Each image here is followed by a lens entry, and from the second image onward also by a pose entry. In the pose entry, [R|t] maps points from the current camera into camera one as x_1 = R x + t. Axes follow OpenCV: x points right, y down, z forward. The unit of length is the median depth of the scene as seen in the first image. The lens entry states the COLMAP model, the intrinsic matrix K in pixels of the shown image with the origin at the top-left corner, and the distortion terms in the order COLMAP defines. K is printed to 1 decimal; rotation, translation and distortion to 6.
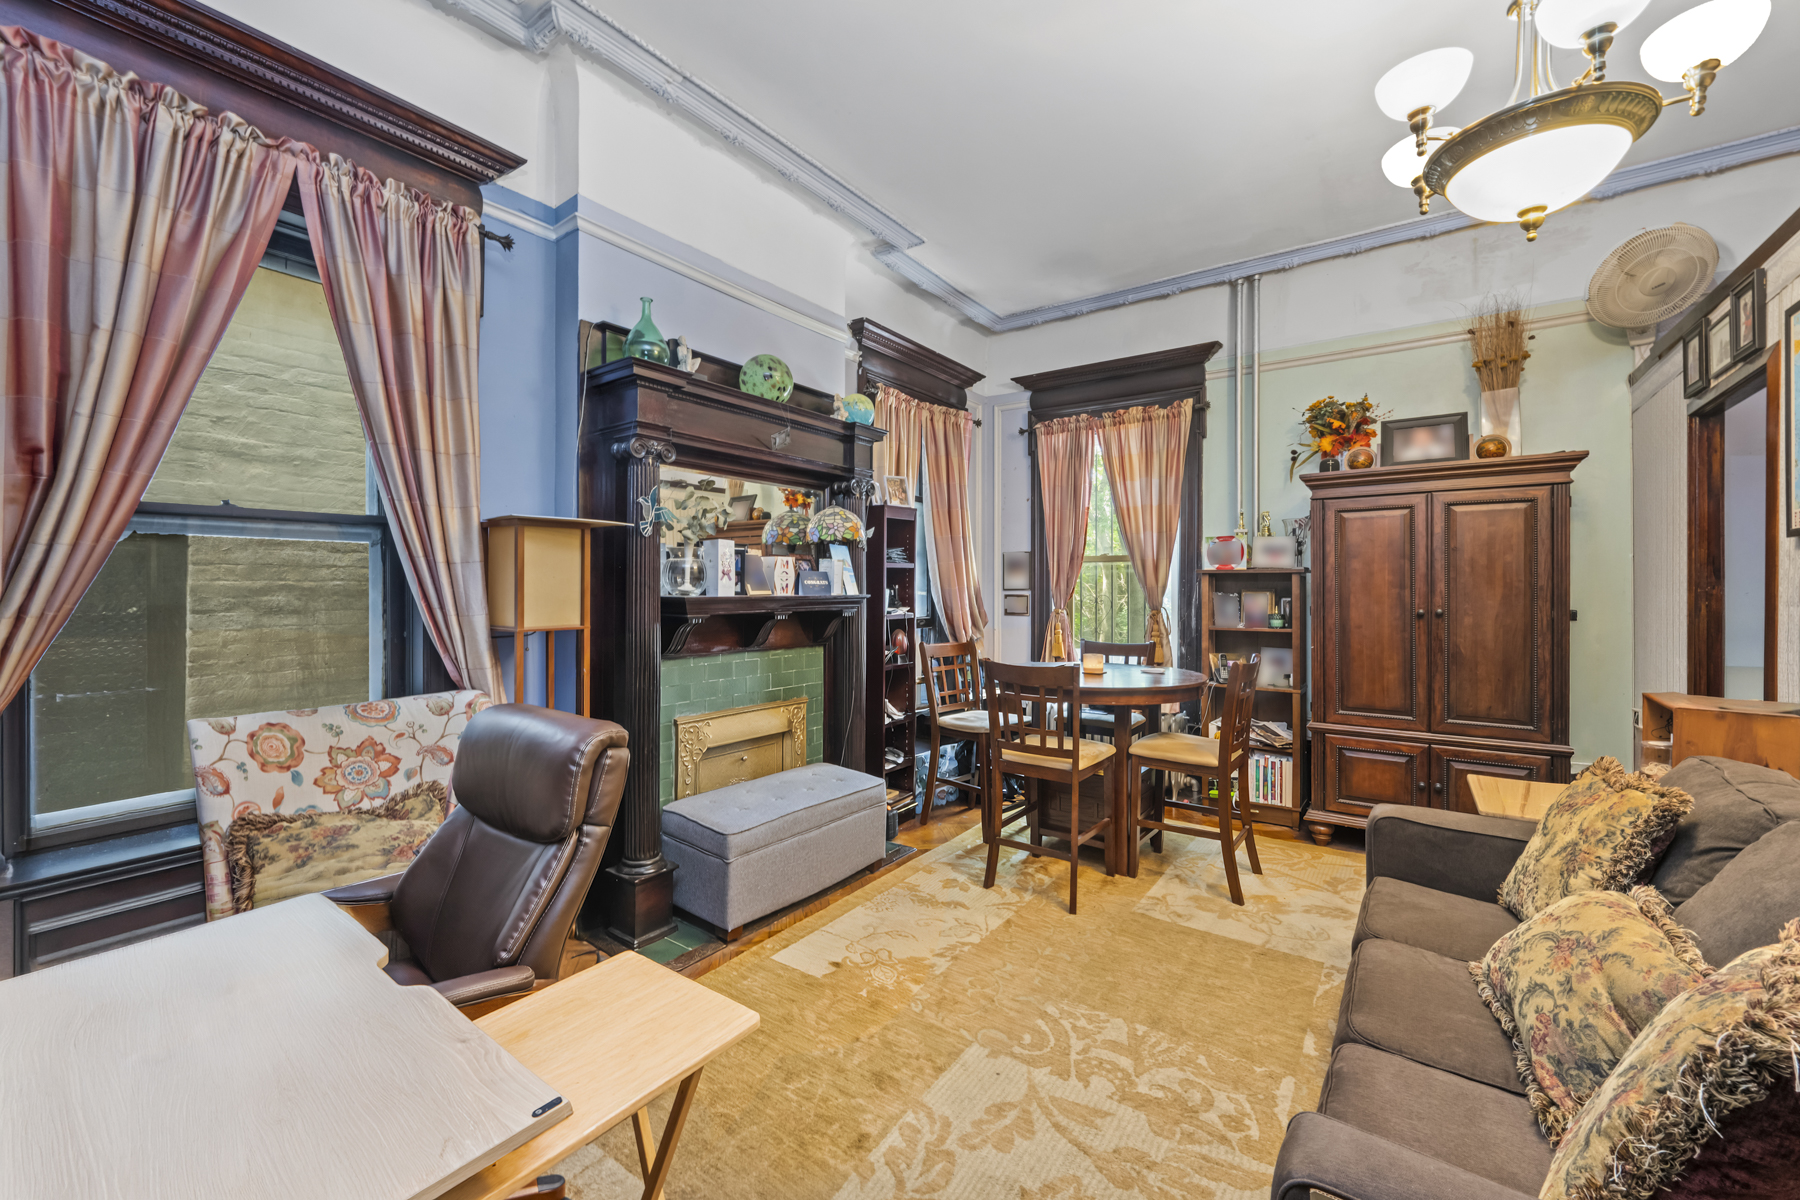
lens RADIAL K [[720.4, 0, 905.2], [0, 720.4, 589.9], [0, 0, 1]] dist [-0.002584, -0.000408]
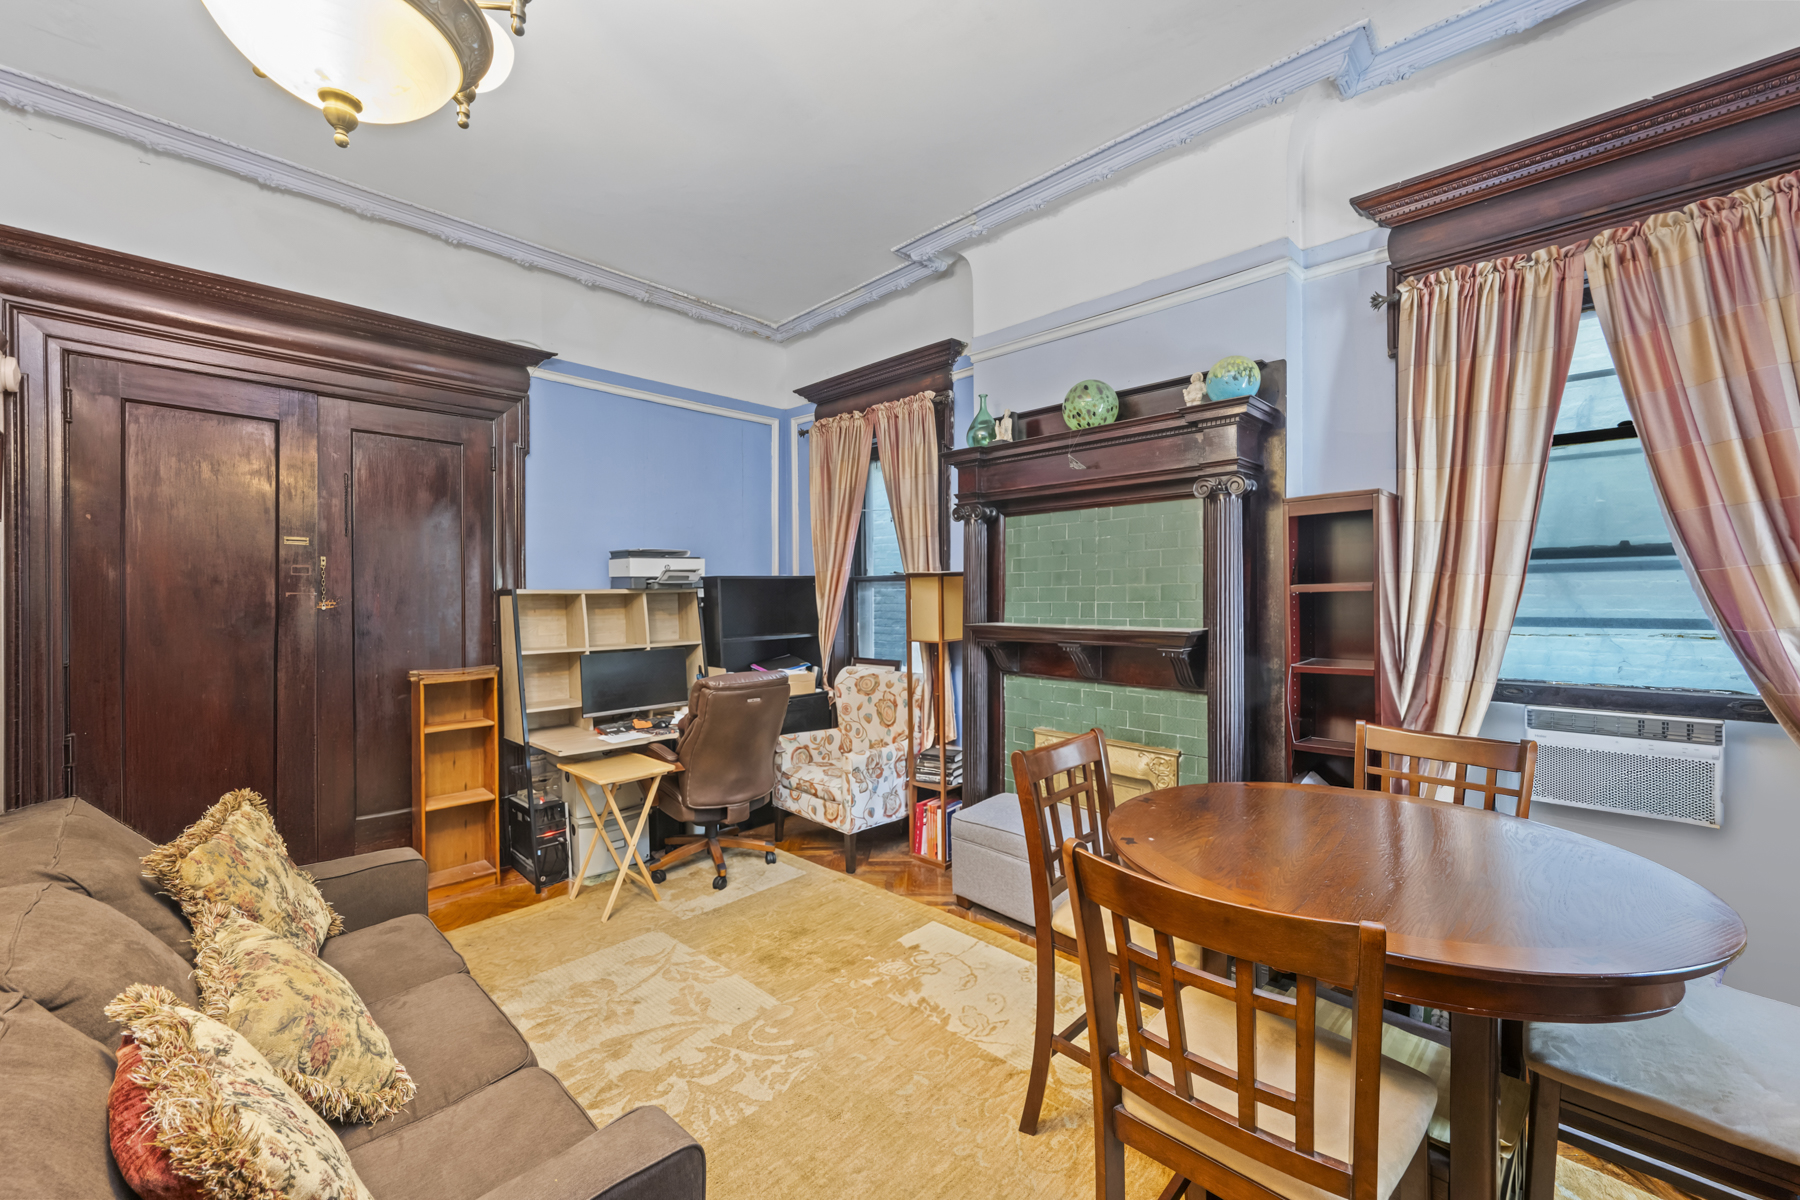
lens RADIAL K [[720.4, 0, 907.9], [0, 720.4, 604.3], [0, 0, 1]] dist [-0.002584, -0.000408]
pose [[-0.149146, 0.008529, -0.988778, 1.210003], [-0.001530, 0.999960, 0.008856, -0.045008], [0.988814, 0.002834, -0.149127, 1.346548]]
